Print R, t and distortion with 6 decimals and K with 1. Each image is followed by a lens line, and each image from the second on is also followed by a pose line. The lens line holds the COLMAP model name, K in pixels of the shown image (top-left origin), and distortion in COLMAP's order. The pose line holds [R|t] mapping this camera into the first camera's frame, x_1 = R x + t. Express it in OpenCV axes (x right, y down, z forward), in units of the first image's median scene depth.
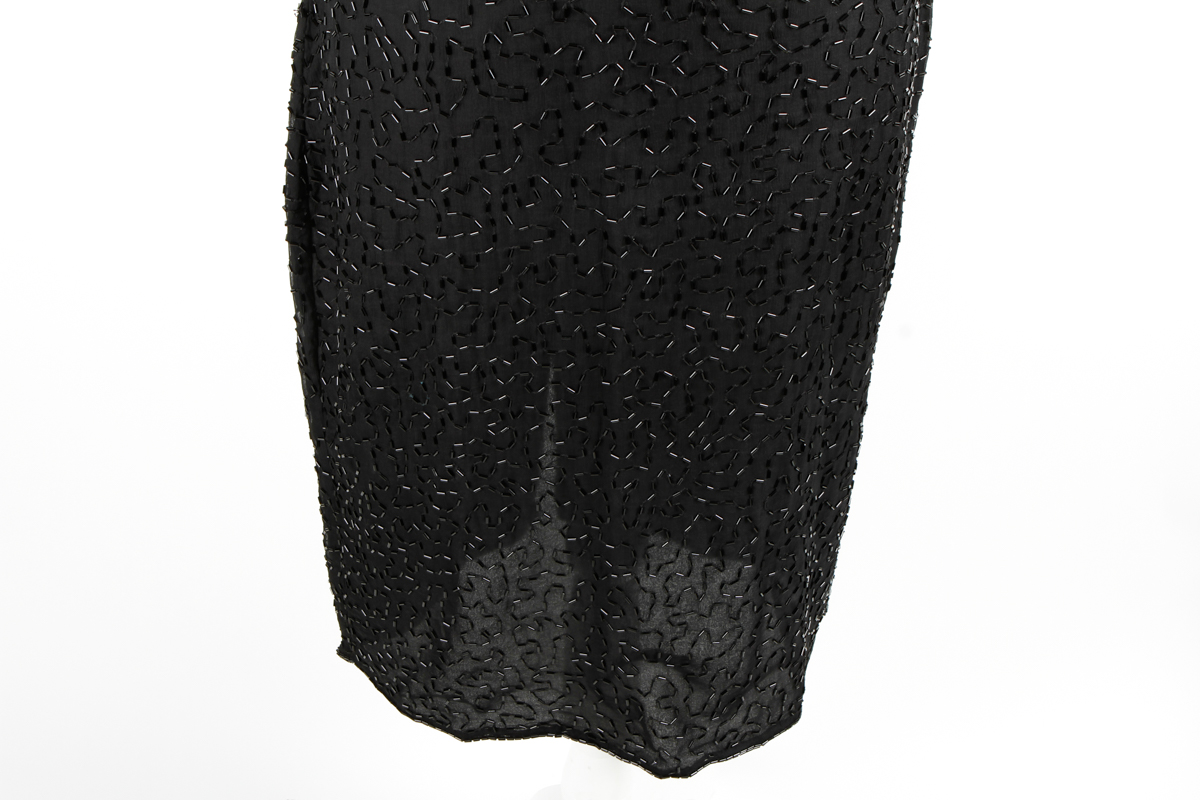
lens RADIAL K [[1783.1, 0, 598.0], [0, 1783.1, 401.4], [0, 0, 1]] dist [-0.051470, 0.000000]
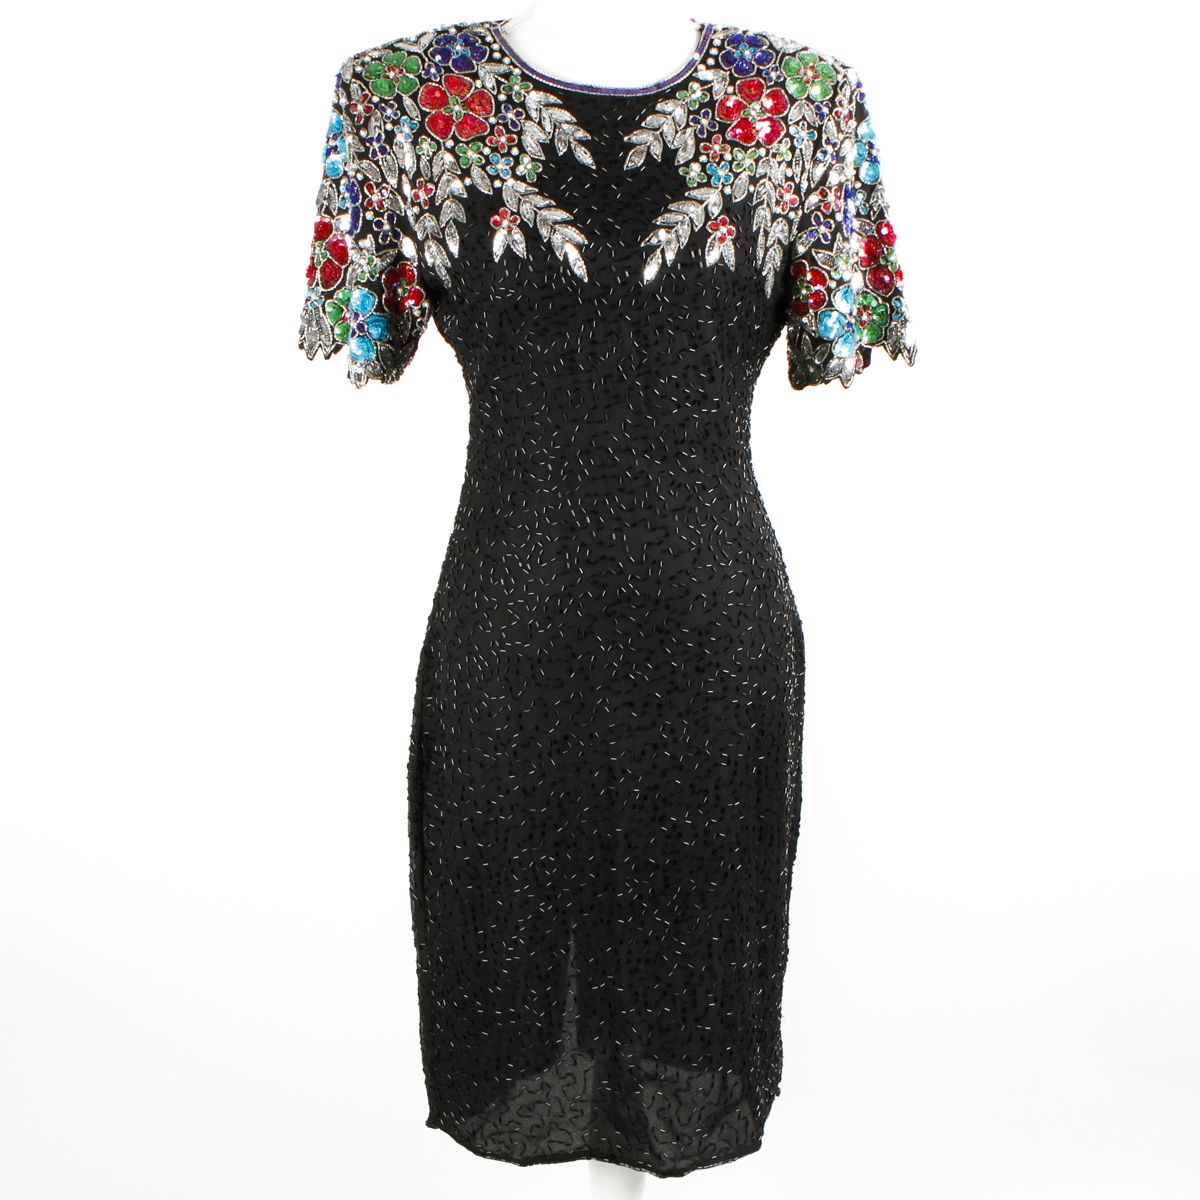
lens RADIAL K [[2470.9, 0, 605.8], [0, 2470.9, 598.6], [0, 0, 1]] dist [-0.078559, 0.000000]
pose [[0.999169, -0.034801, 0.021235, -0.041841], [0.039932, 0.940383, -0.337766, 0.515770], [-0.008215, 0.338333, 0.940991, -1.184832]]
